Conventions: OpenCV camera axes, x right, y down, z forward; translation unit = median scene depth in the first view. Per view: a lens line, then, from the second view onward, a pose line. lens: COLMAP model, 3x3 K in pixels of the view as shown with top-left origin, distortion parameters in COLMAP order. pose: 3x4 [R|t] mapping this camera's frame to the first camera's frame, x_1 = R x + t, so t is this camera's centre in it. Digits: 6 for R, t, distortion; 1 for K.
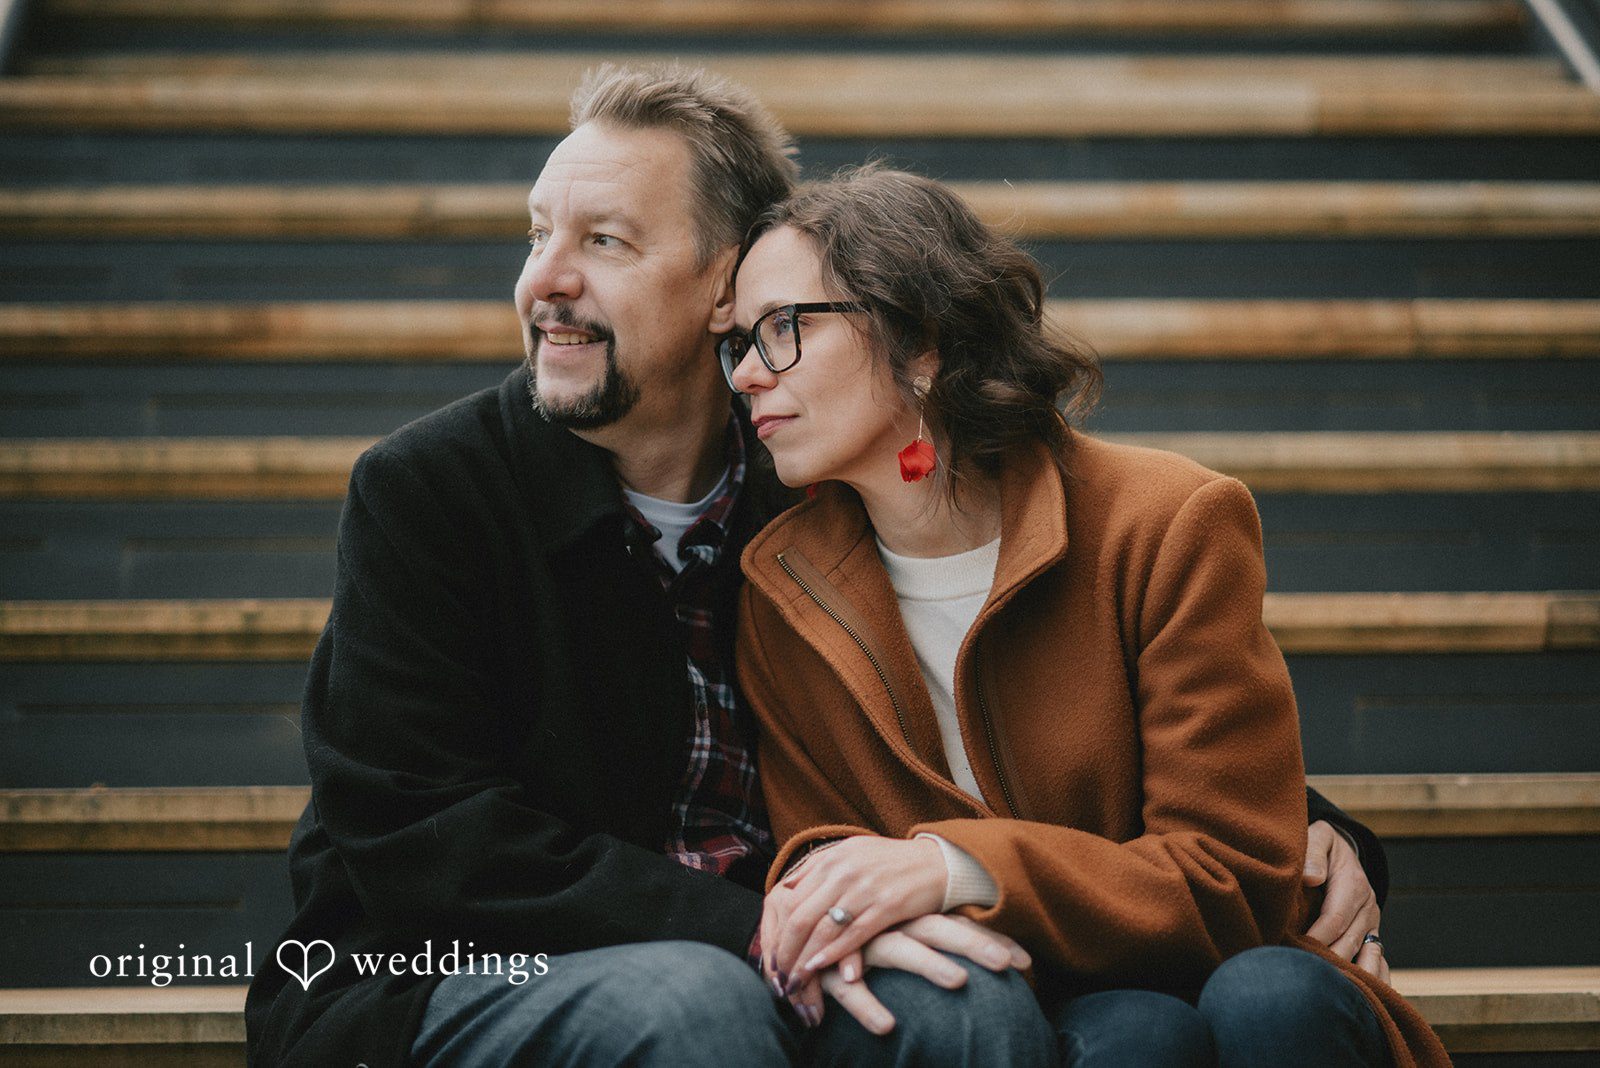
lens RADIAL K [[4154.6, 0, 800.0], [0, 4154.6, 534.0], [0, 0, 1]] dist [-0.016076, -0.603843]
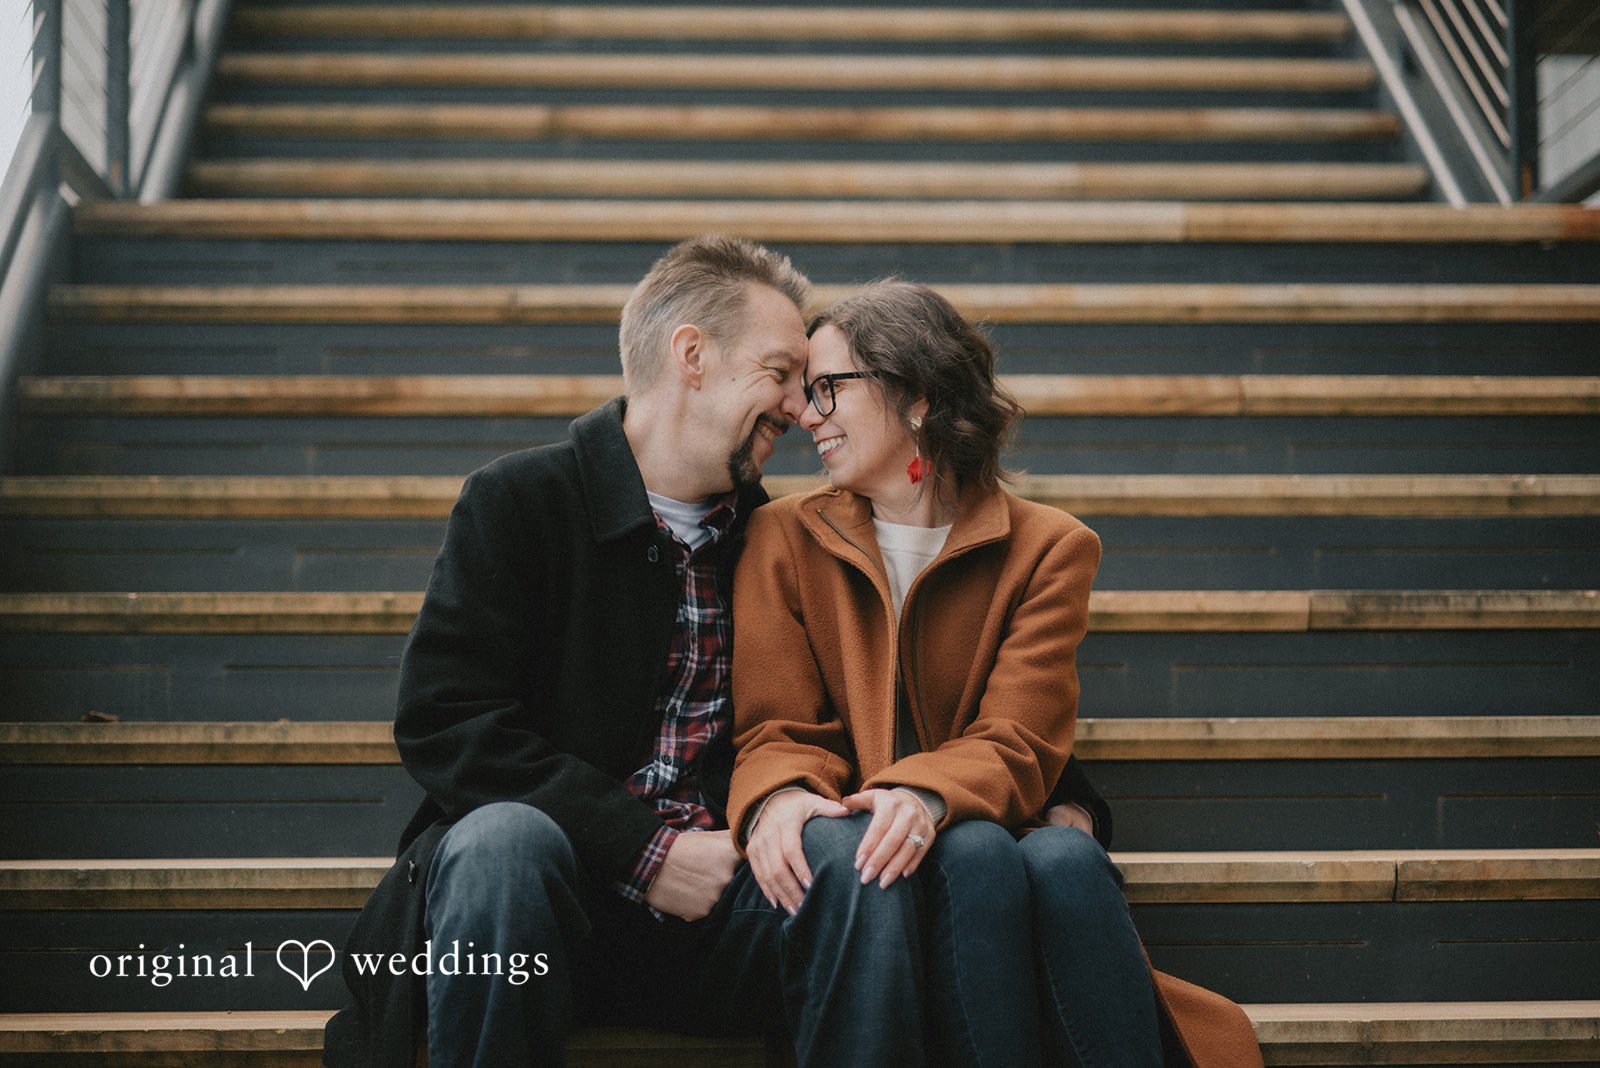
lens RADIAL K [[4154.6, 0, 800.0], [0, 4154.6, 534.0], [0, 0, 1]] dist [-0.016076, -0.603843]
pose [[0.999804, 0.003980, -0.019396, 0.032820], [-0.003963, 0.999992, 0.000890, -0.005060], [0.019400, -0.000813, 0.999811, -0.381976]]
